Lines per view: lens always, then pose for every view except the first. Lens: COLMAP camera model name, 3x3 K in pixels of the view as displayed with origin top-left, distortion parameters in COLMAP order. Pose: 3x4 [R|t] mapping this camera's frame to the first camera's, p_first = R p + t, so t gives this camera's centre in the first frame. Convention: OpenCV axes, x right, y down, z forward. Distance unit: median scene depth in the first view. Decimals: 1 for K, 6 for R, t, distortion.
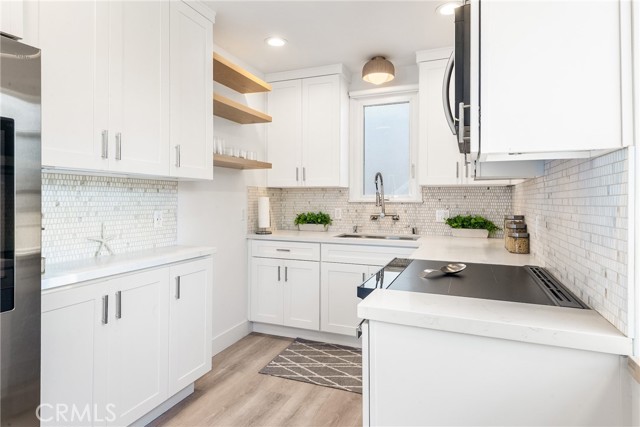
lens RADIAL K [[367.7, 0, 323.1], [0, 367.7, 202.7], [0, 0, 1]] dist [0.030805, 0.000785]
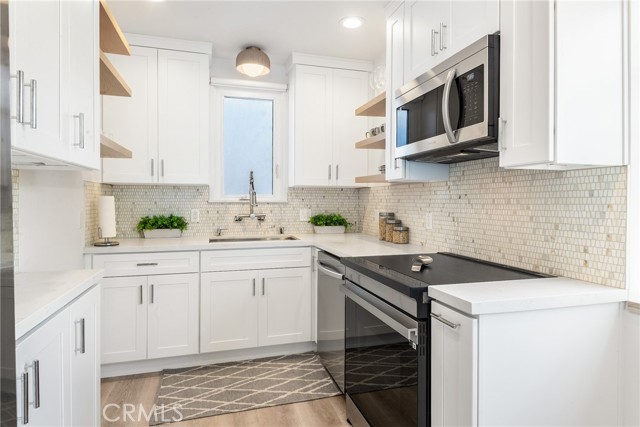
lens RADIAL K [[368.6, 0, 319.4], [0, 368.6, 209.1], [0, 0, 1]] dist [0.025933, -0.002307]
pose [[0.788818, -0.016173, 0.614414, -0.299940], [0.005131, 0.999792, 0.019730, -0.001967], [-0.614605, -0.012411, 0.788737, 0.150470]]
